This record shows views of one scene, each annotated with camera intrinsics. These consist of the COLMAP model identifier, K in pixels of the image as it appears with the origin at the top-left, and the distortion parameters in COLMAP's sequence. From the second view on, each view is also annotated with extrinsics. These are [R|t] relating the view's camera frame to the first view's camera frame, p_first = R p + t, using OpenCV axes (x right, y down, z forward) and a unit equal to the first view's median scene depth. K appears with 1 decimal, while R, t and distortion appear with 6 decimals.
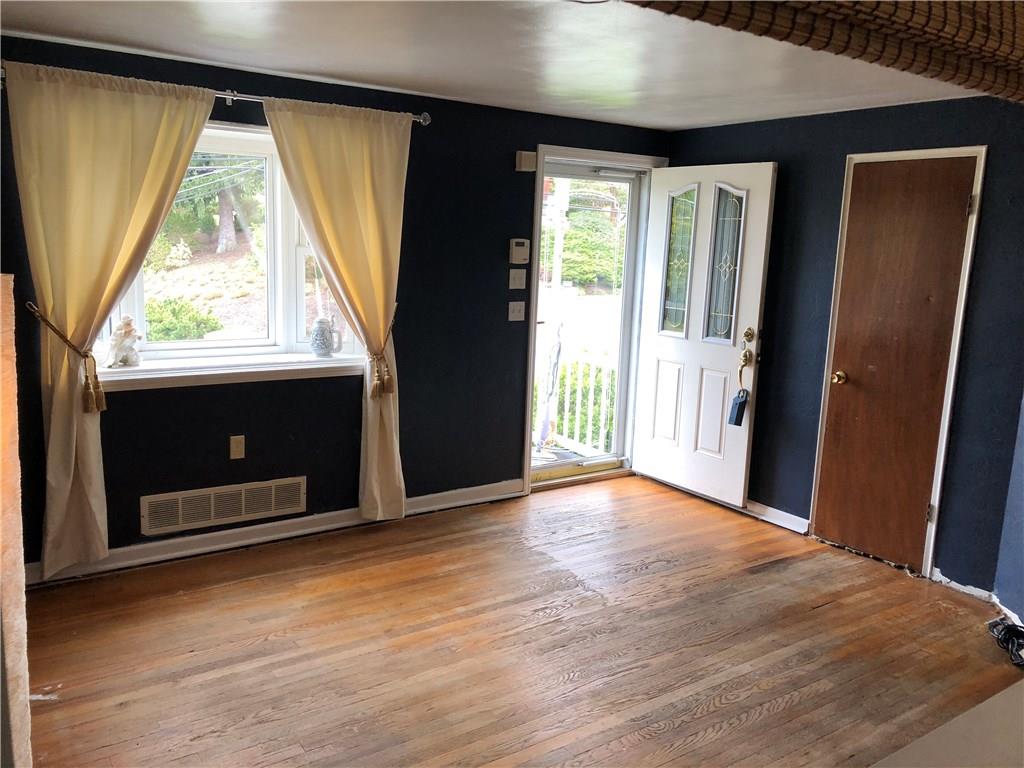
lens RADIAL K [[825.3, 0, 512.0], [0, 825.3, 384.0], [0, 0, 1]] dist [0.000643, -0.005608]
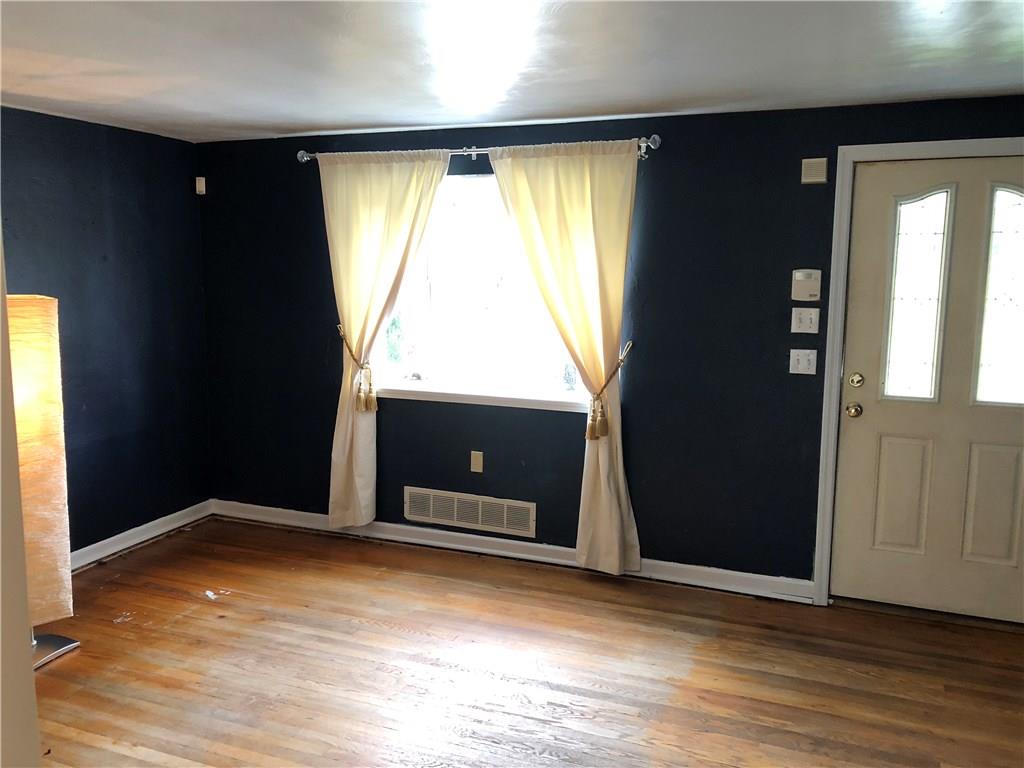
lens RADIAL K [[843.0, 0, 512.1], [0, 843.0, 371.1], [0, 0, 1]] dist [0.053792, -0.001956]
pose [[0.546534, 0.076129, -0.833970, 0.632437], [-0.132138, 0.991224, 0.003889, -0.055264], [0.826946, 0.108073, 0.551797, 0.397635]]
